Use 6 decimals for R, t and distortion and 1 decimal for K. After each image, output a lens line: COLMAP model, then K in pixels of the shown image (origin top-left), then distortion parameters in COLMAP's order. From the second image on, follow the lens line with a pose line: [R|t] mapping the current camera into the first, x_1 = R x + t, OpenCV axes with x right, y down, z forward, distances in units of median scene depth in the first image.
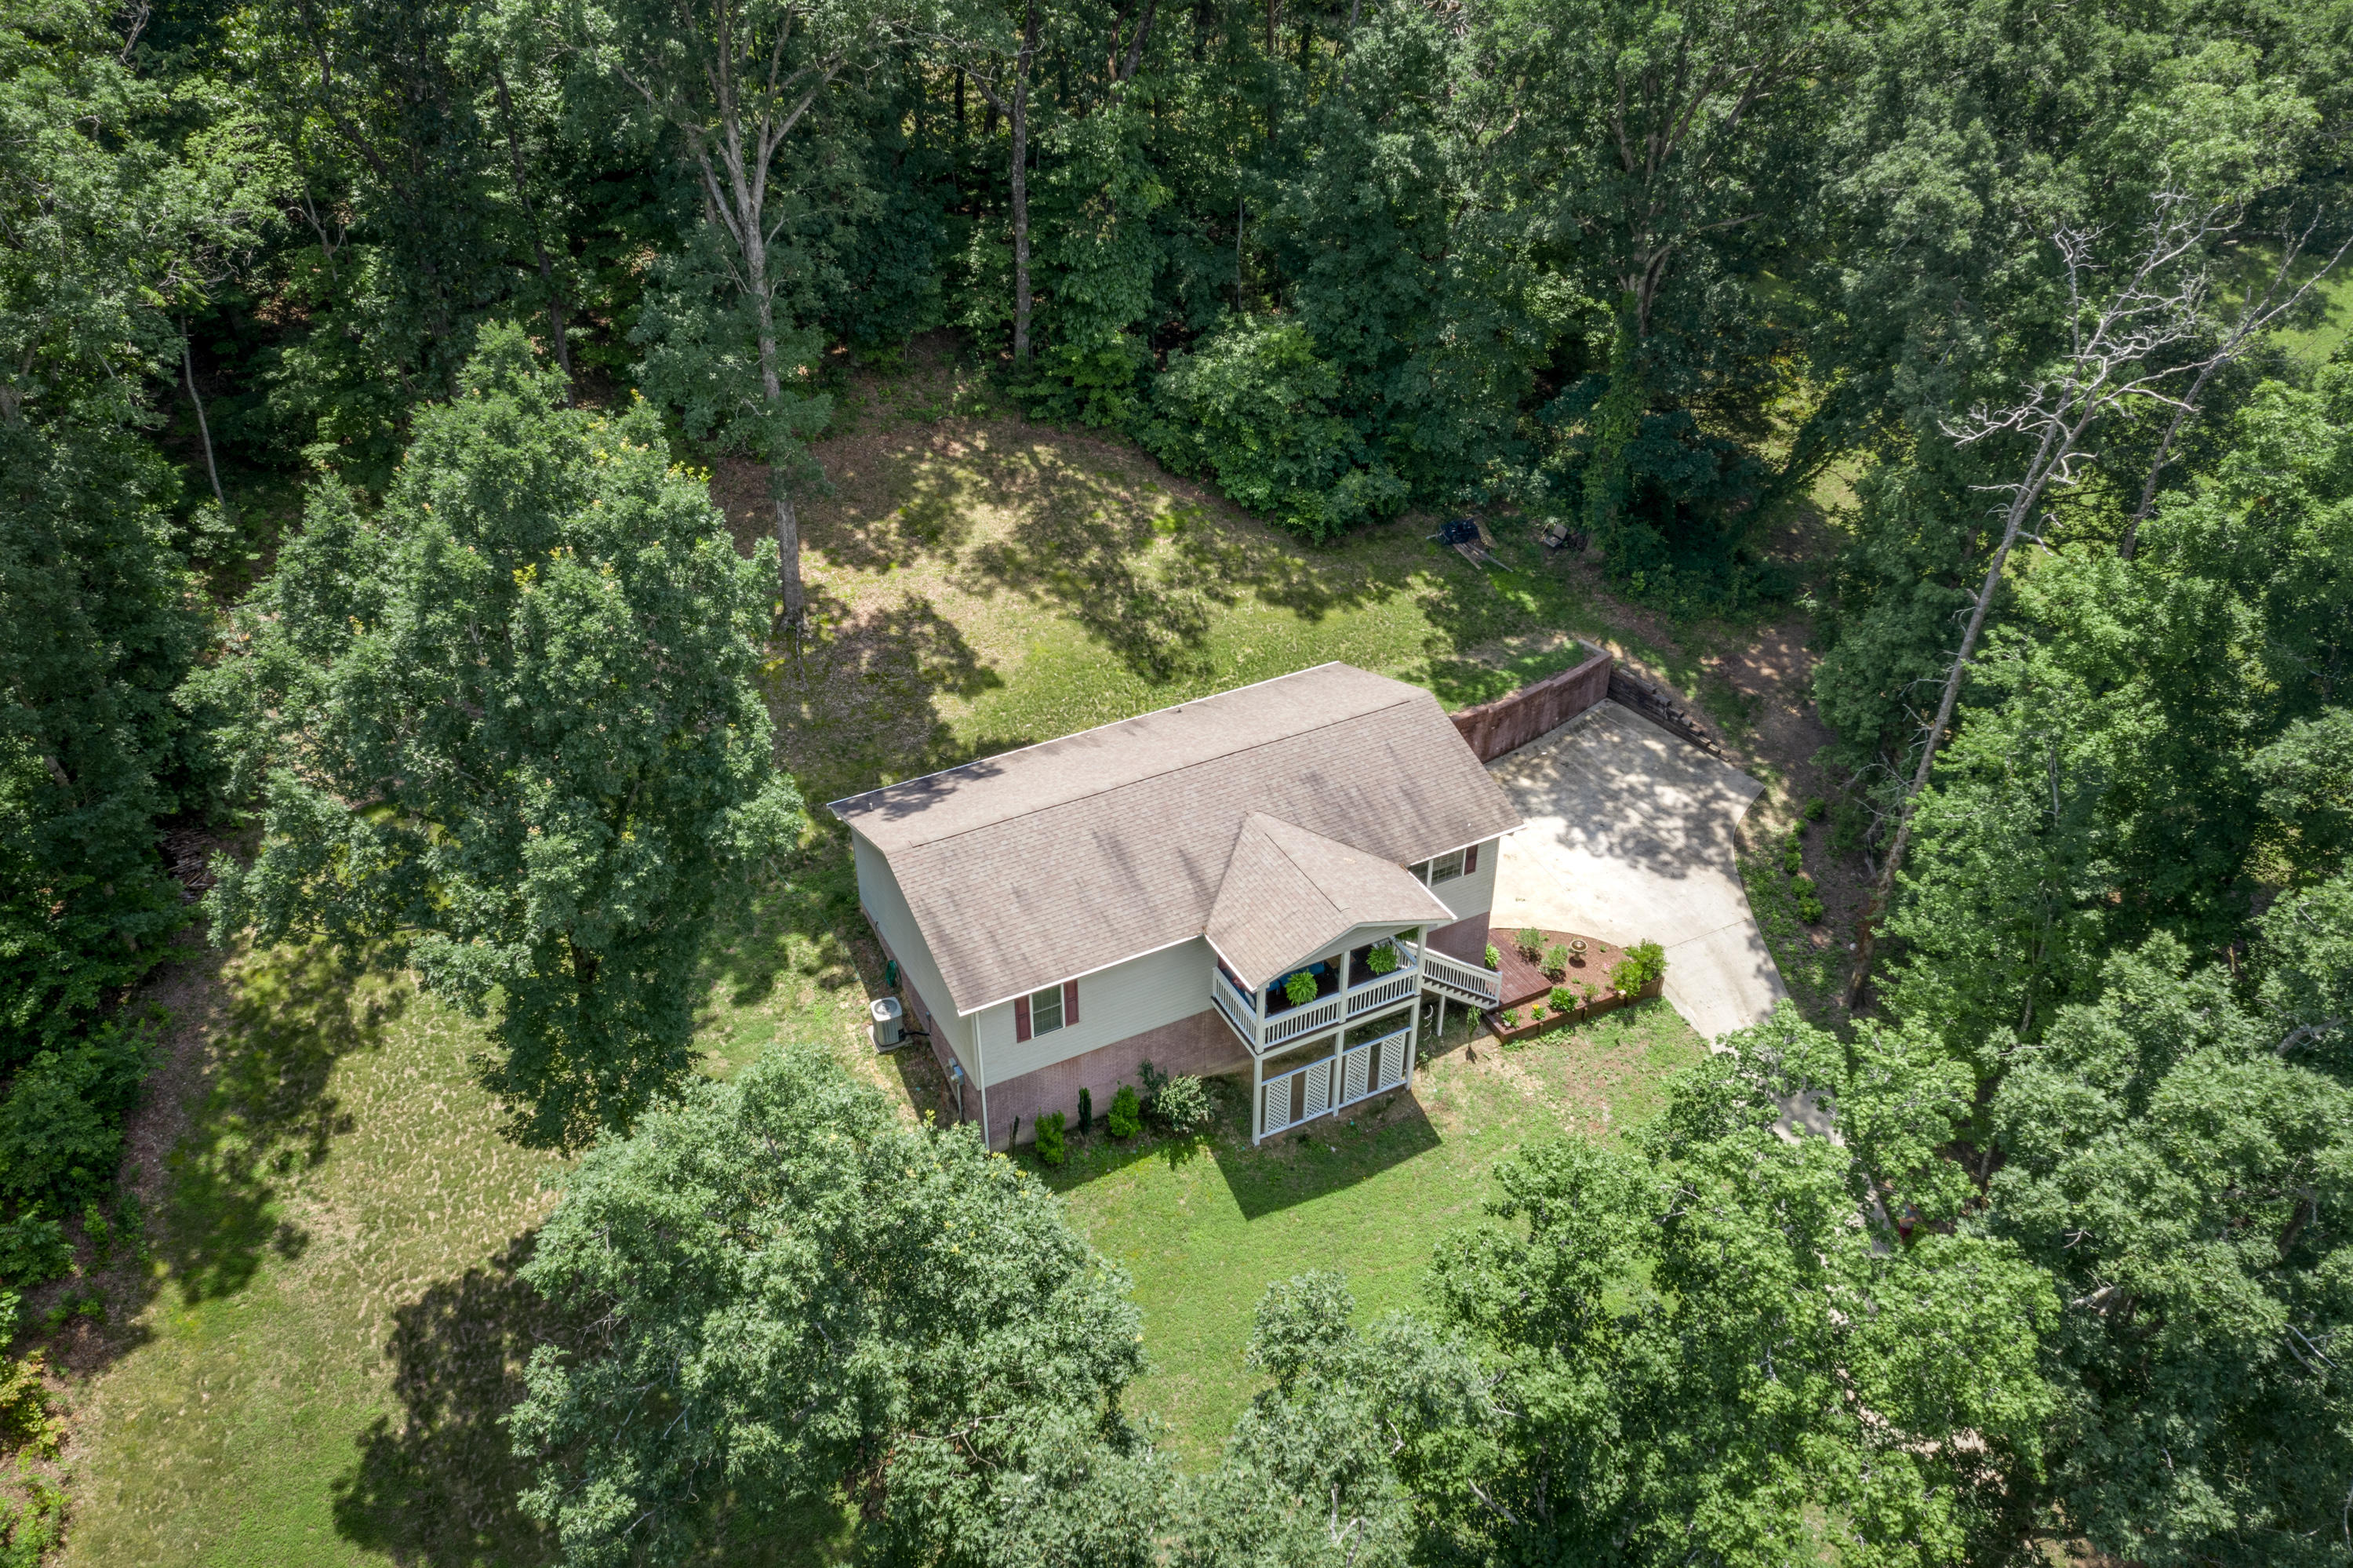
lens RADIAL K [[1848.3, 0, 1146.8], [0, 1848.3, 782.8], [0, 0, 1]] dist [-0.014962, 0.000398]
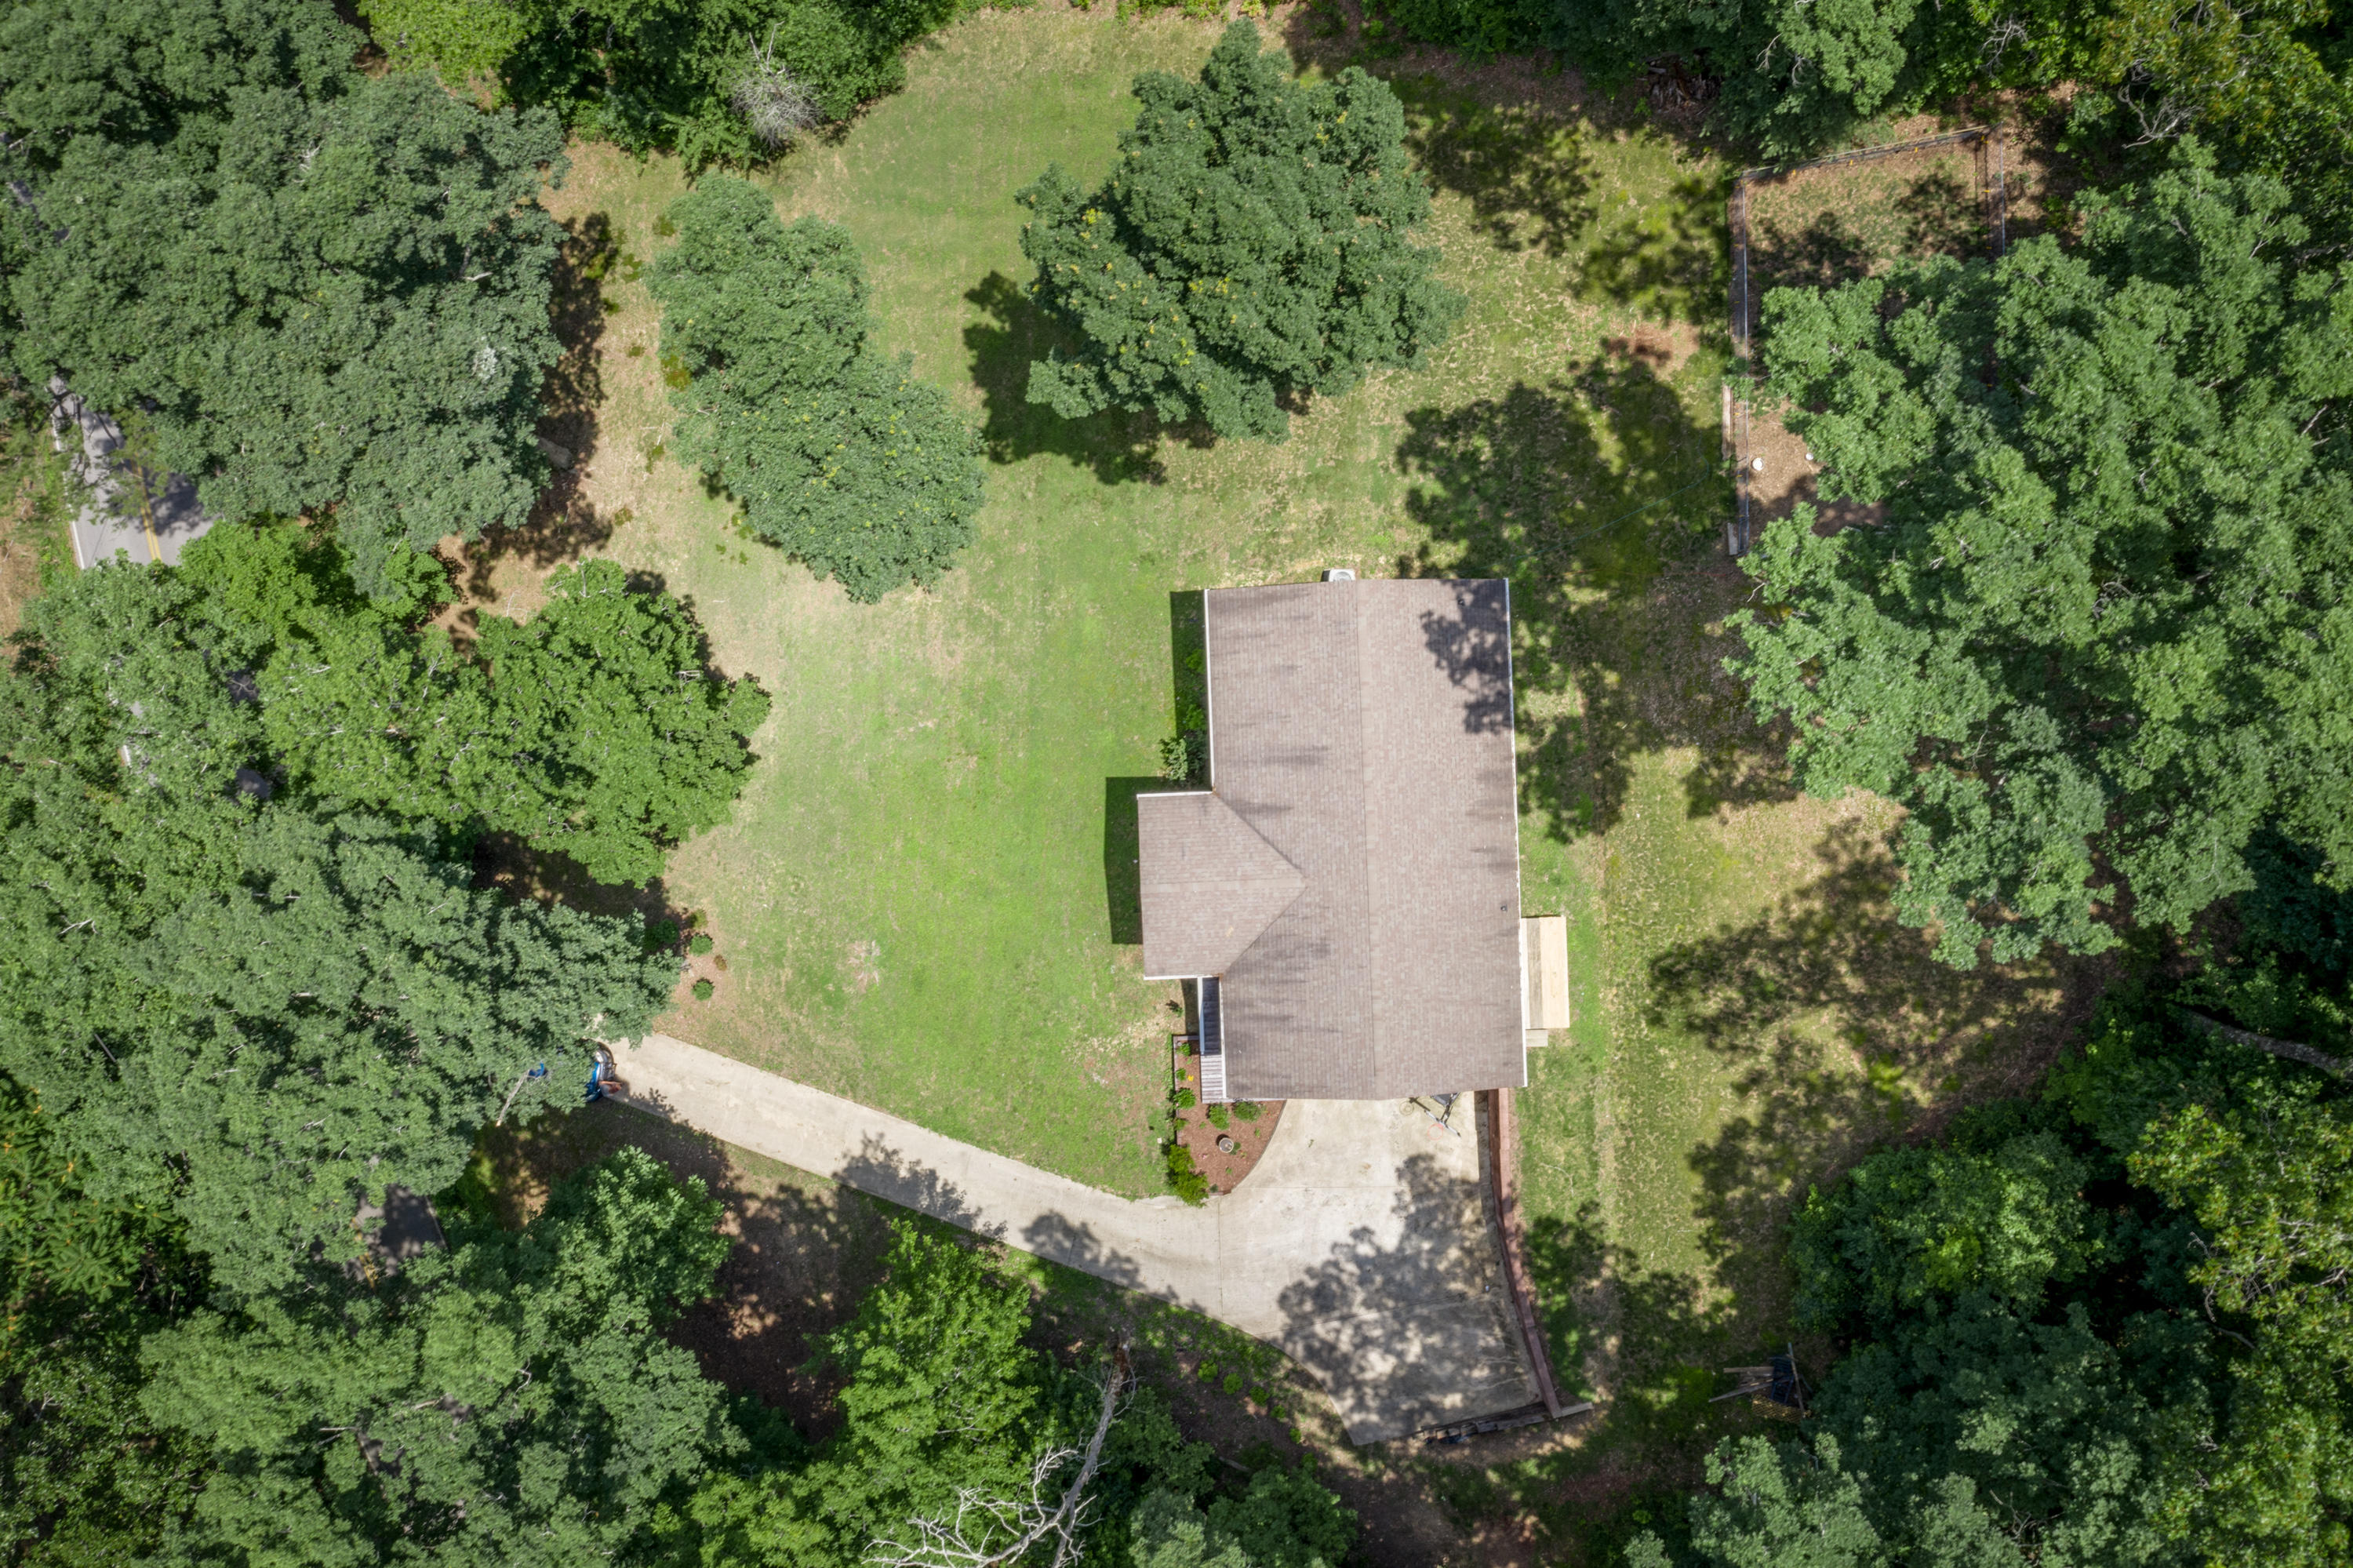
lens RADIAL K [[1902.0, 0, 1173.5], [0, 1902.0, 771.2], [0, 0, 1]] dist [-0.034086, 0.085366]
pose [[-0.416069, 0.909301, 0.007611, 0.010683], [-0.516651, -0.243275, 0.820908, -0.750712], [0.748304, 0.337622, 0.571010, 0.156354]]
